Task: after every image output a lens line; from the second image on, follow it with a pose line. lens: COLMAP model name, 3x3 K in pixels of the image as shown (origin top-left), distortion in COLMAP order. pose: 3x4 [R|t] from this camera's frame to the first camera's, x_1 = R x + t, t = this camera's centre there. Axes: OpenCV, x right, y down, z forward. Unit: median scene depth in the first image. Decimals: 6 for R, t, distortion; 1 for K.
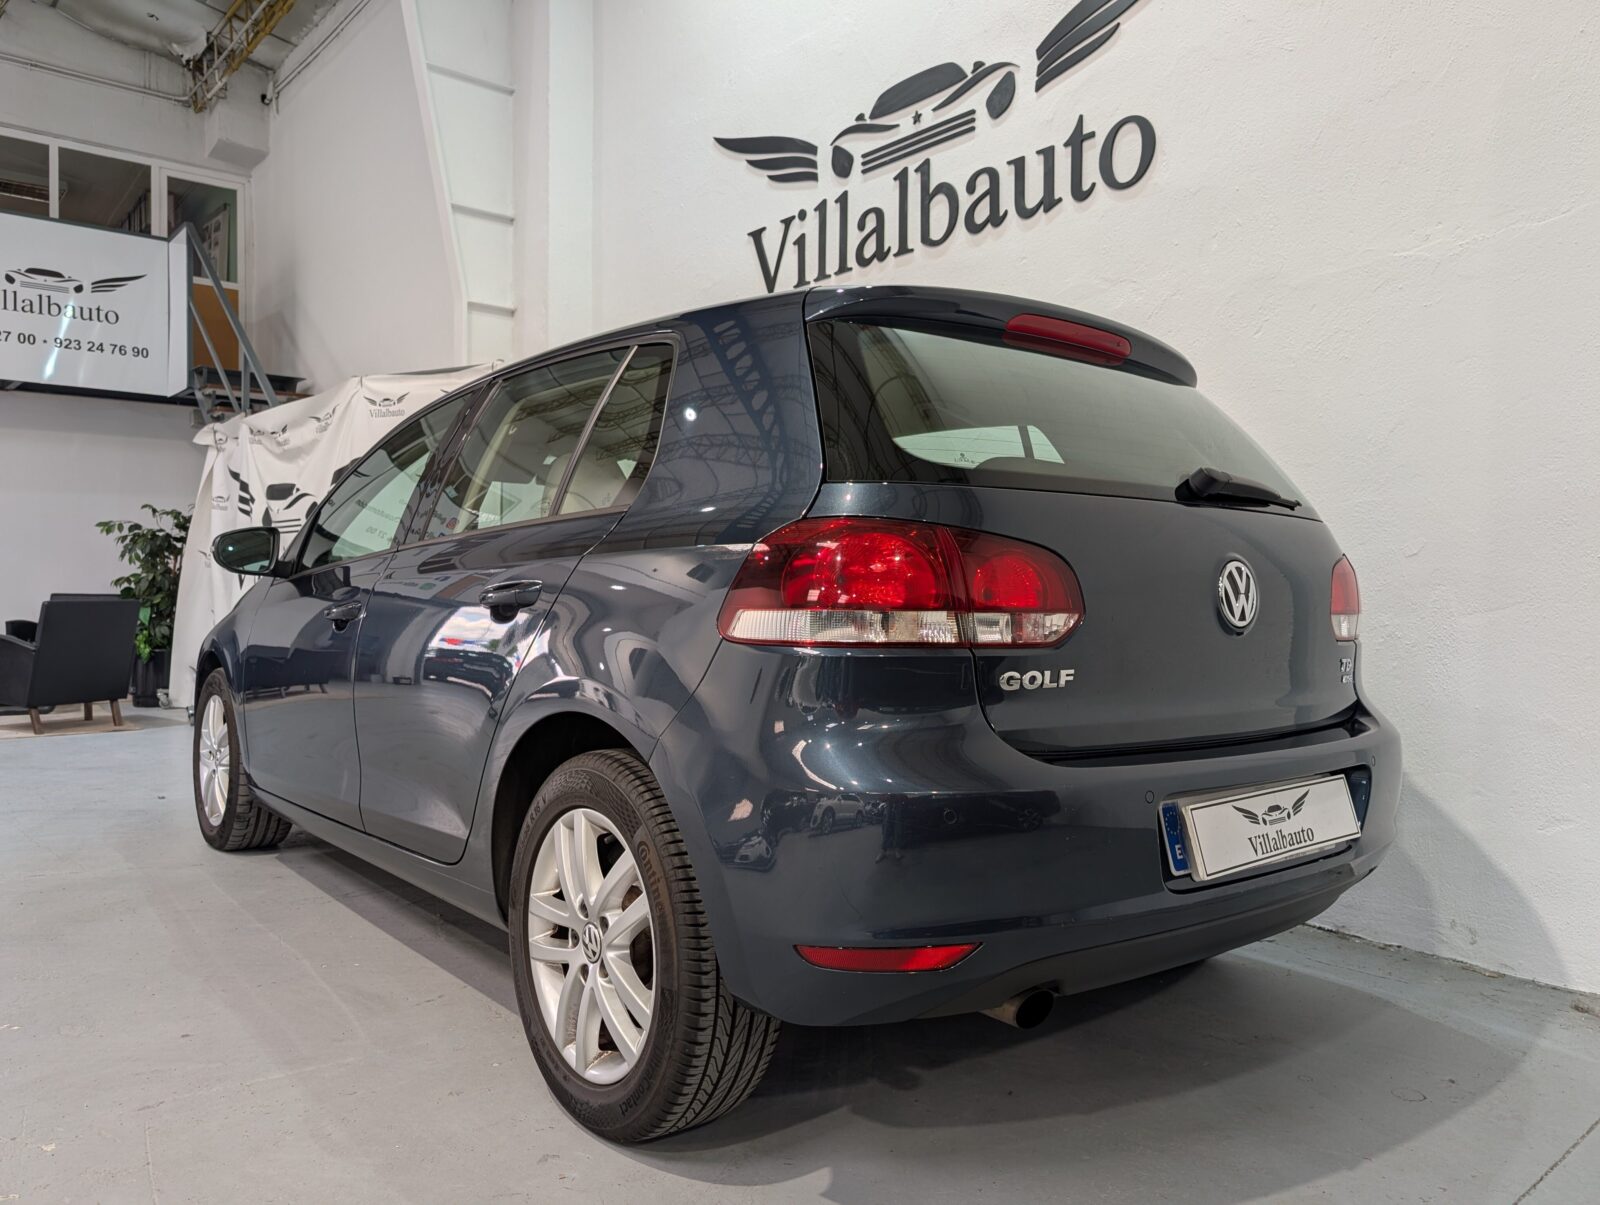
lens RADIAL K [[1162.2, 0, 773.4], [0, 1162.2, 587.2], [0, 0, 1]] dist [0.013914, -0.010969]
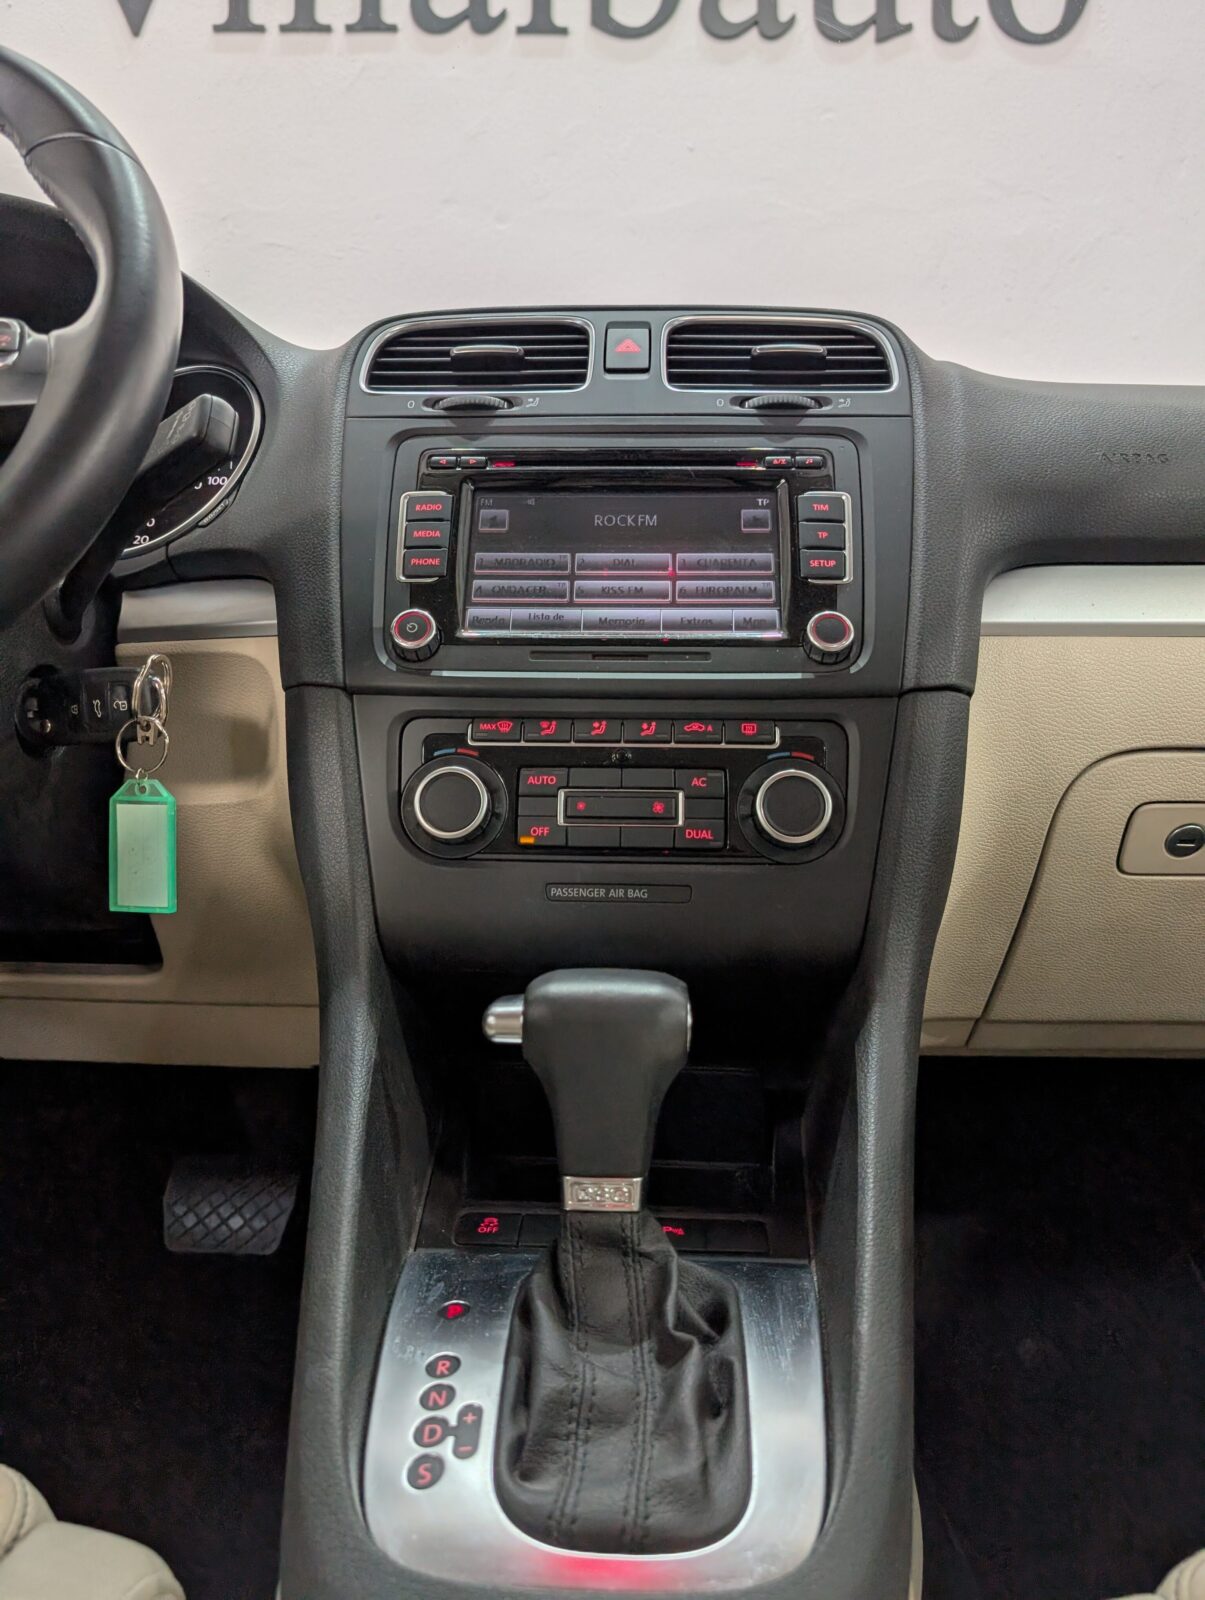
lens RADIAL K [[1162.2, 0, 603.3], [0, 1162.2, 801.9], [0, 0, 1]] dist [0.013914, -0.010969]
pose [[0.624315, -0.040944, 0.780099, -0.280003], [-0.004525, 0.998419, 0.056024, 0.025930], [-0.781159, -0.038507, 0.623143, 0.612591]]
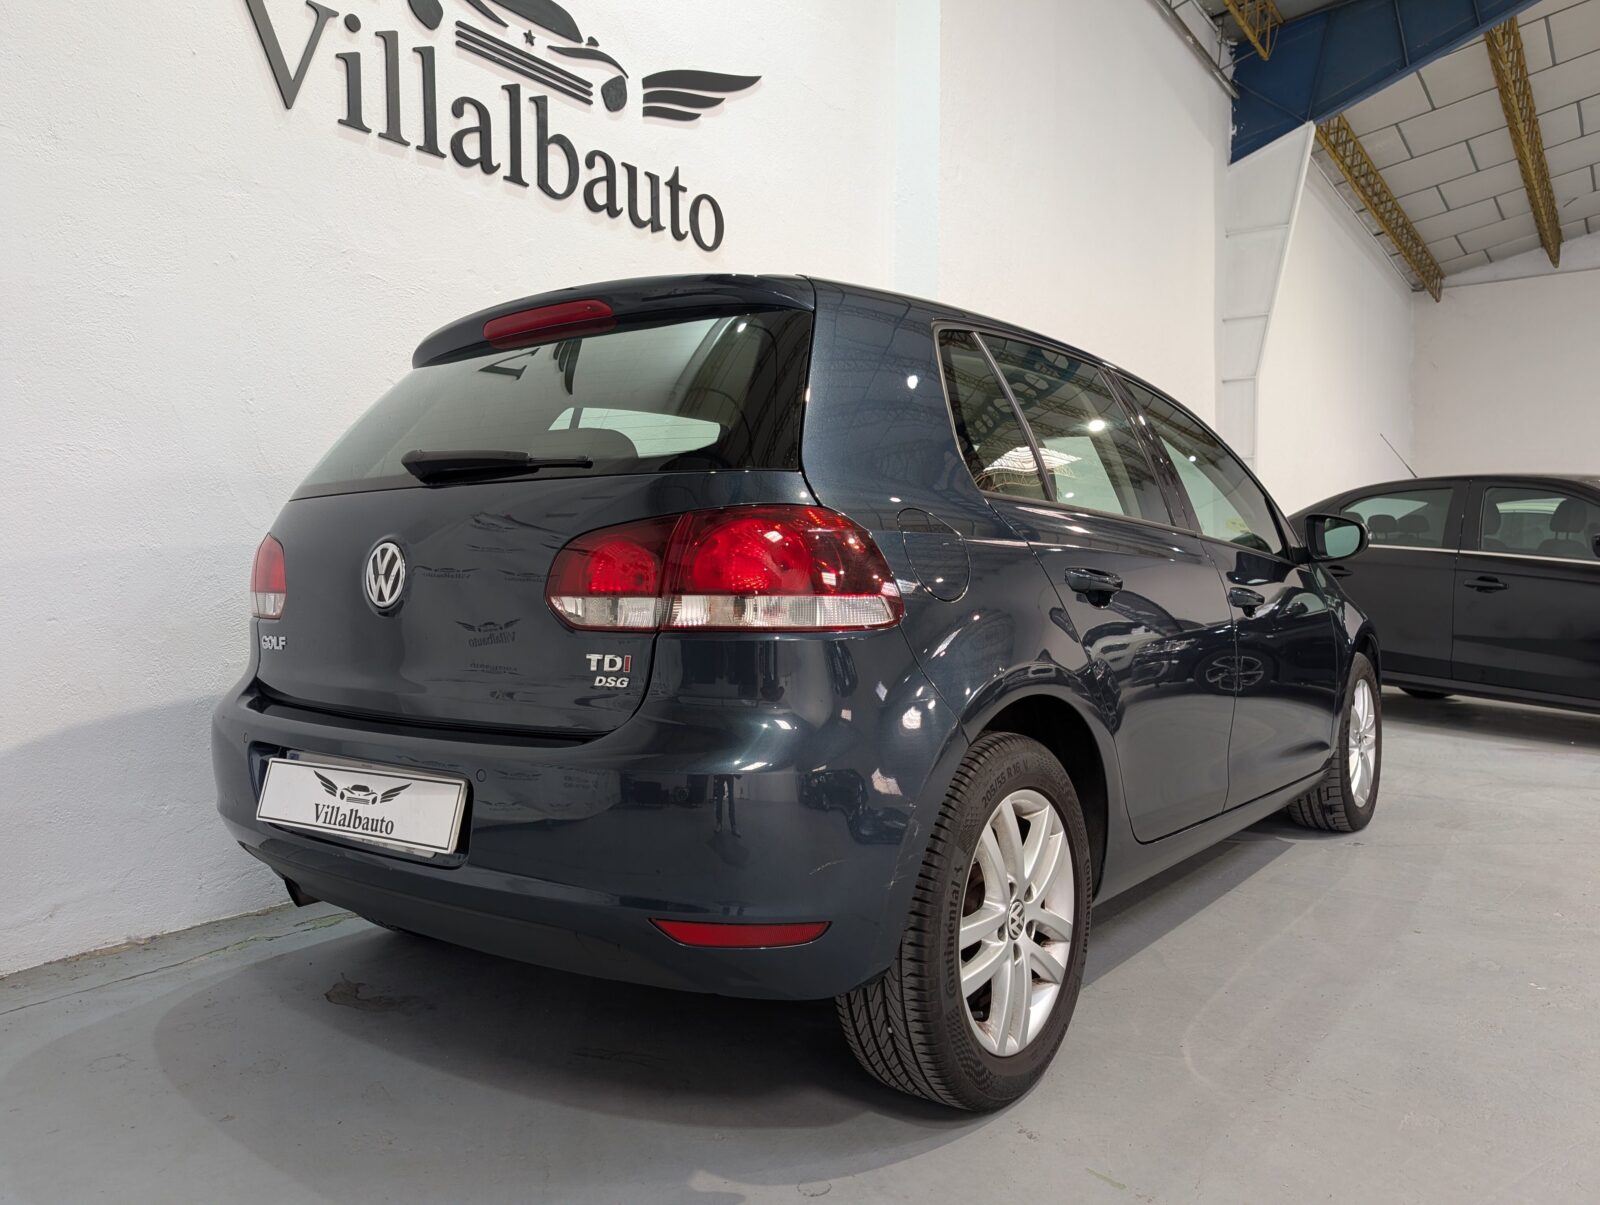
lens RADIAL K [[1162.2, 0, 797.6], [0, 1162.2, 589.7], [0, 0, 1]] dist [0.013914, -0.010969]
pose [[-0.270616, -0.033752, 0.962095, -0.759692], [-0.005434, 0.999423, 0.033533, -0.012426], [-0.962672, 0.003847, -0.270643, 0.989579]]
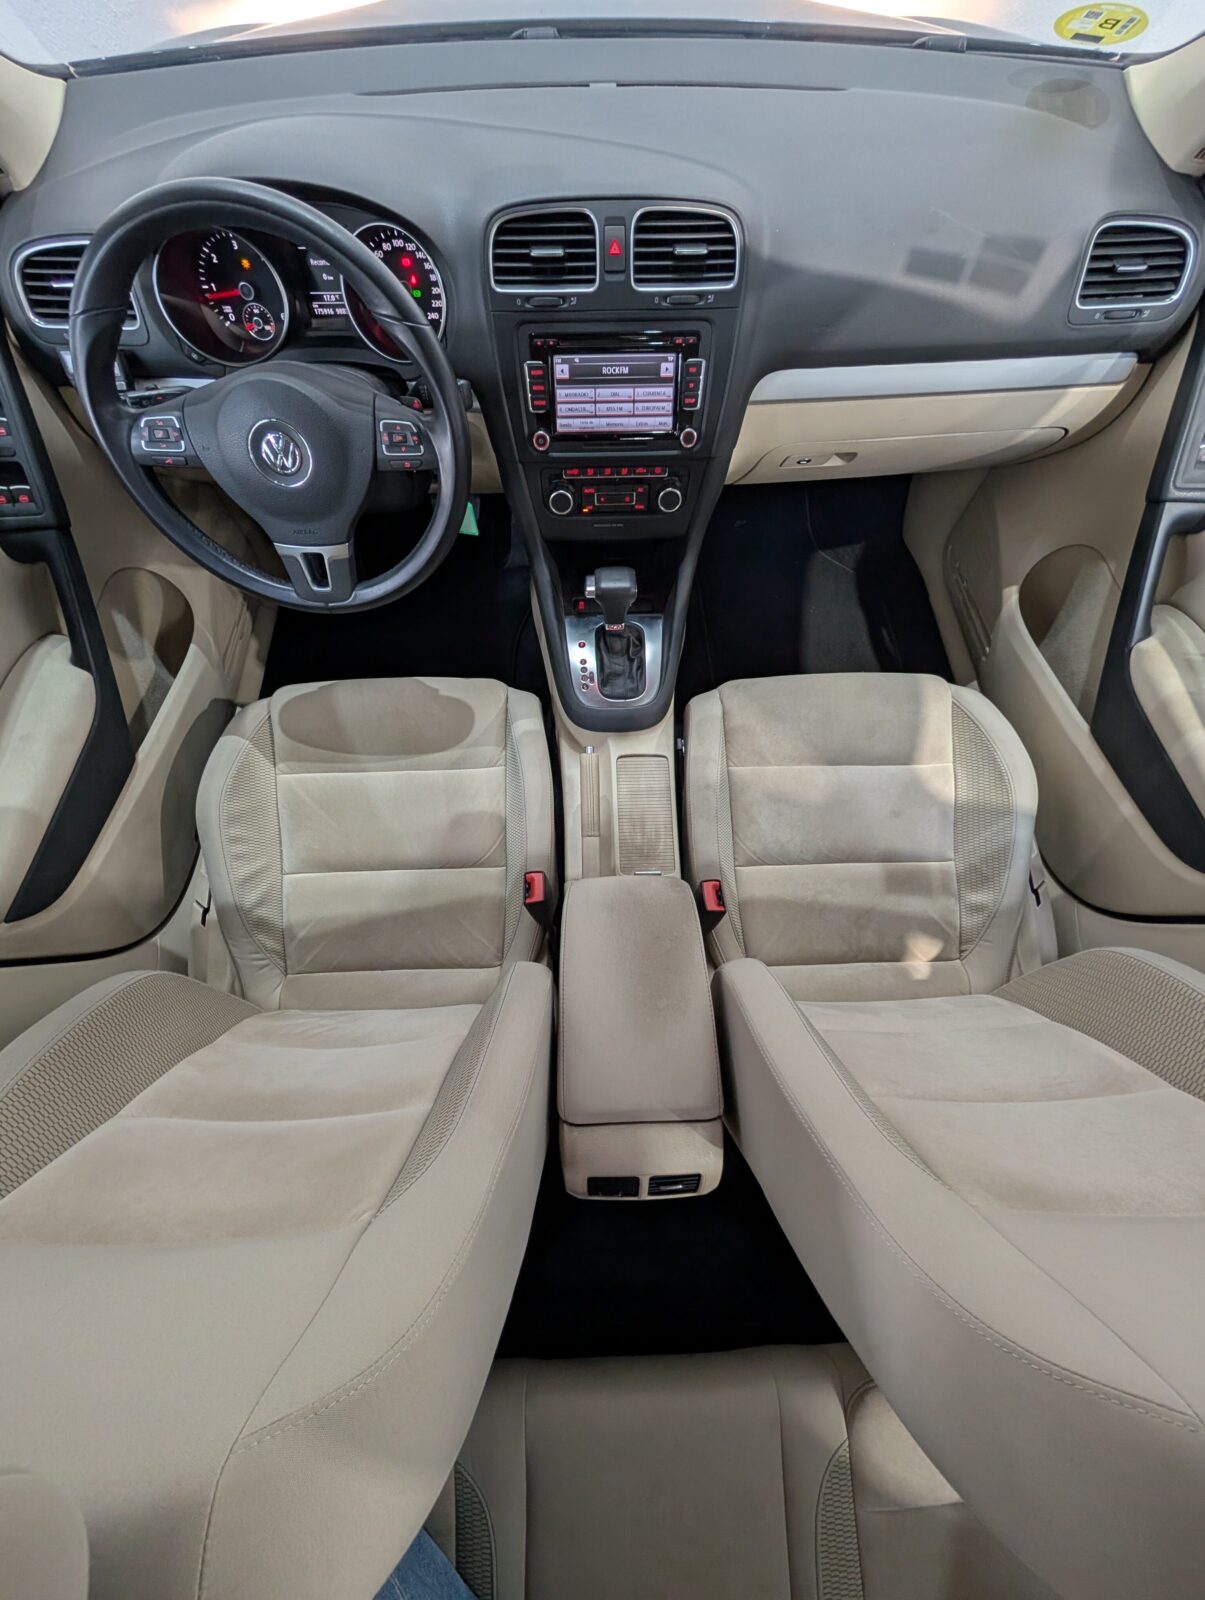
lens RADIAL K [[605.8, 0, 599.9], [0, 605.8, 799.4], [0, 0, 1]] dist [-0.002149, 0.000652]
pose [[0.561336, -0.773191, 0.295091, -0.317386], [0.002193, 0.357956, 0.933736, -0.102016], [-0.827585, -0.523492, 0.202628, 0.600556]]
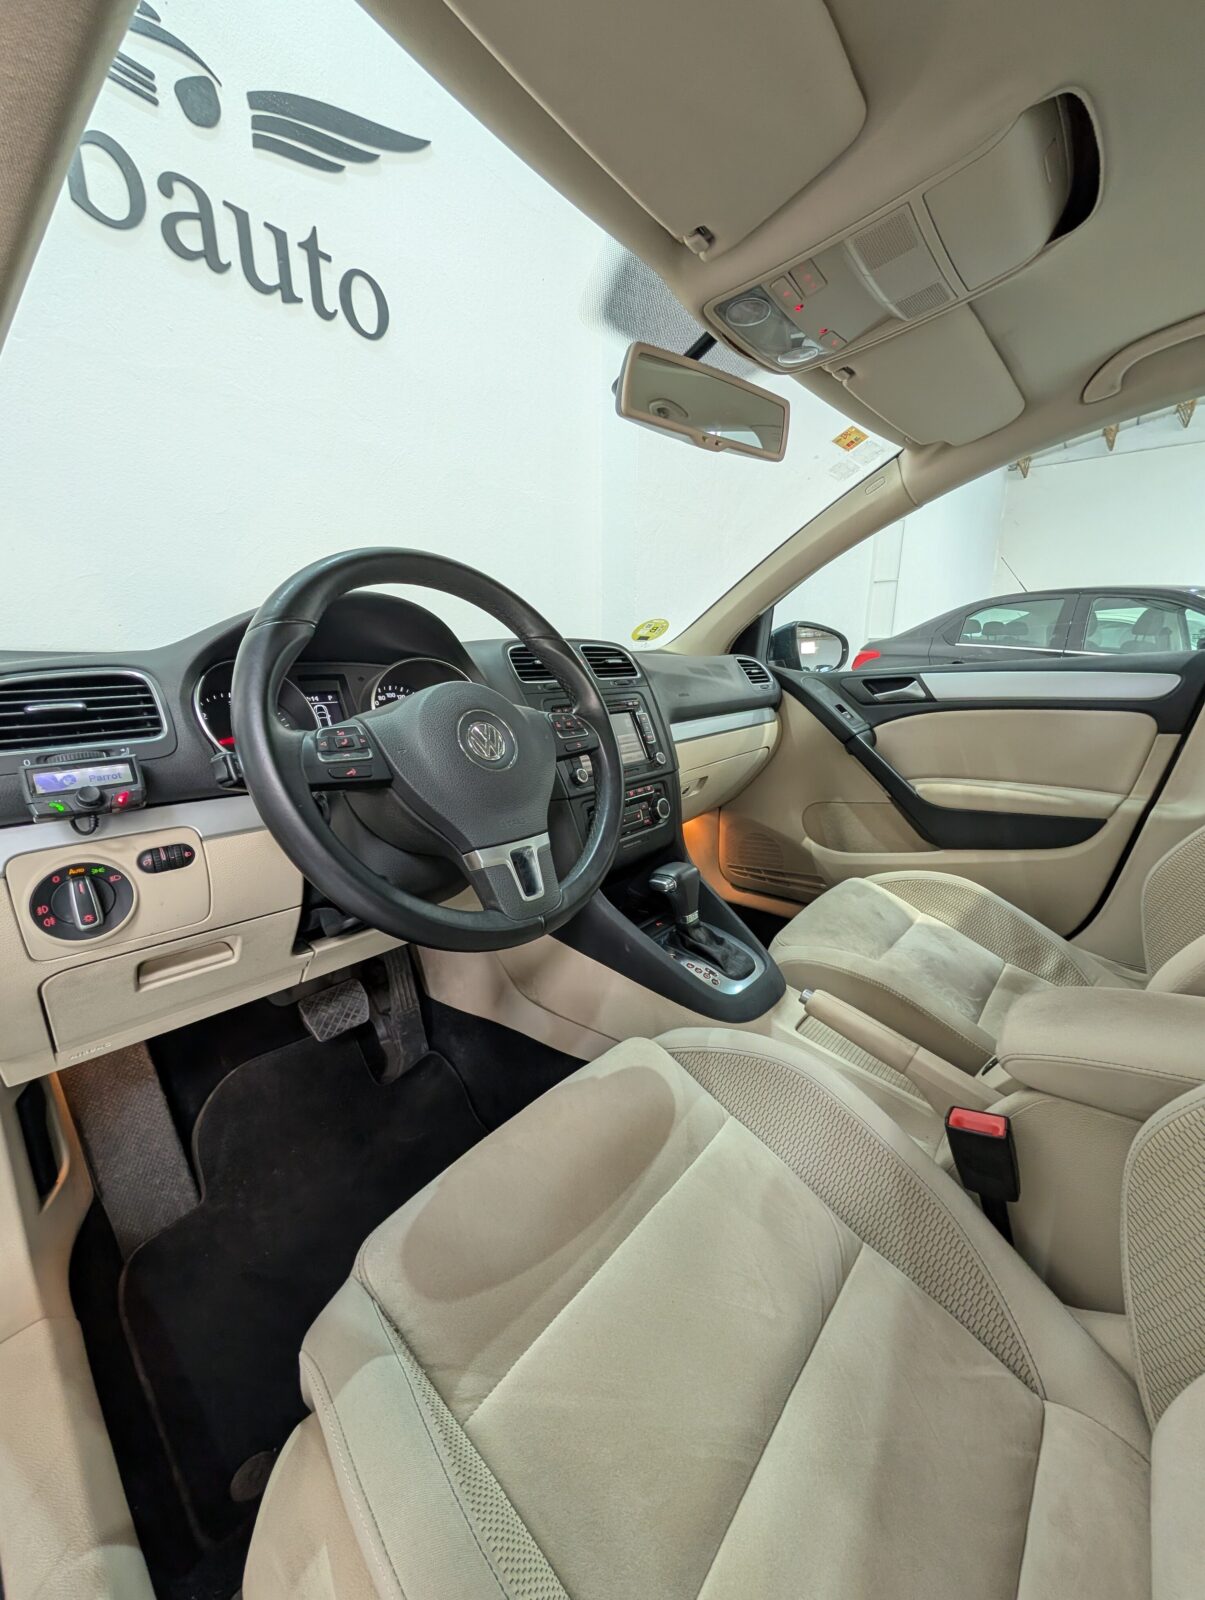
lens RADIAL K [[605.8, 0, 603.5], [0, 605.8, 797.1], [0, 0, 1]] dist [-0.002149, 0.000652]
pose [[-0.227814, -0.237856, 0.944206, -0.376218], [-0.003432, 0.969895, 0.243499, -0.021954], [-0.973699, 0.052232, -0.221772, 0.731230]]
